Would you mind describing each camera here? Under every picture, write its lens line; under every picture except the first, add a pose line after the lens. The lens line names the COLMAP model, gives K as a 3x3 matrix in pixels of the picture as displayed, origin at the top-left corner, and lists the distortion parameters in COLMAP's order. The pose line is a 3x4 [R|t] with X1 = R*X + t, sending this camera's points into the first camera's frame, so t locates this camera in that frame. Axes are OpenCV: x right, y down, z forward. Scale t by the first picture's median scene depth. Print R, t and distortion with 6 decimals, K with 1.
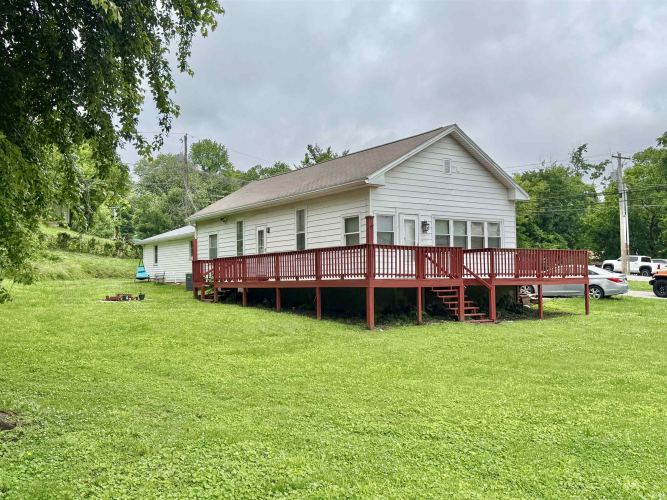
lens RADIAL K [[645.7, 0, 335.3], [0, 645.7, 252.5], [0, 0, 1]] dist [-0.014130, 0.000000]
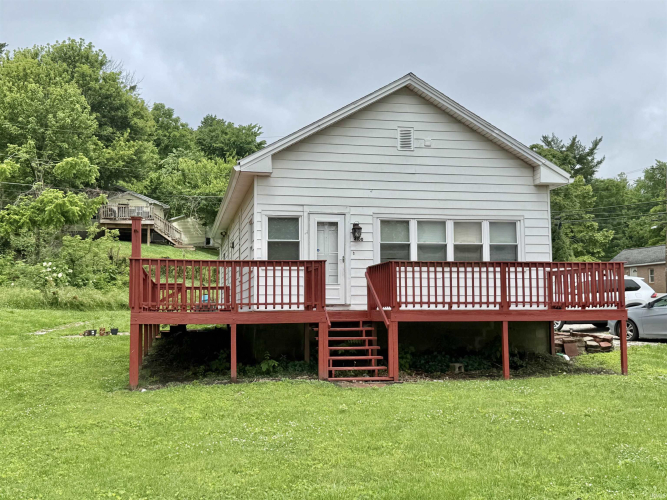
lens RADIAL K [[758.2, 0, 335.8], [0, 758.2, 250.7], [0, 0, 1]] dist [0.094395, 0.000000]
pose [[0.920264, -0.028029, -0.390293, 0.404331], [0.014875, 0.999216, -0.036684, 0.007872], [0.391015, 0.027954, 0.919960, 0.260330]]
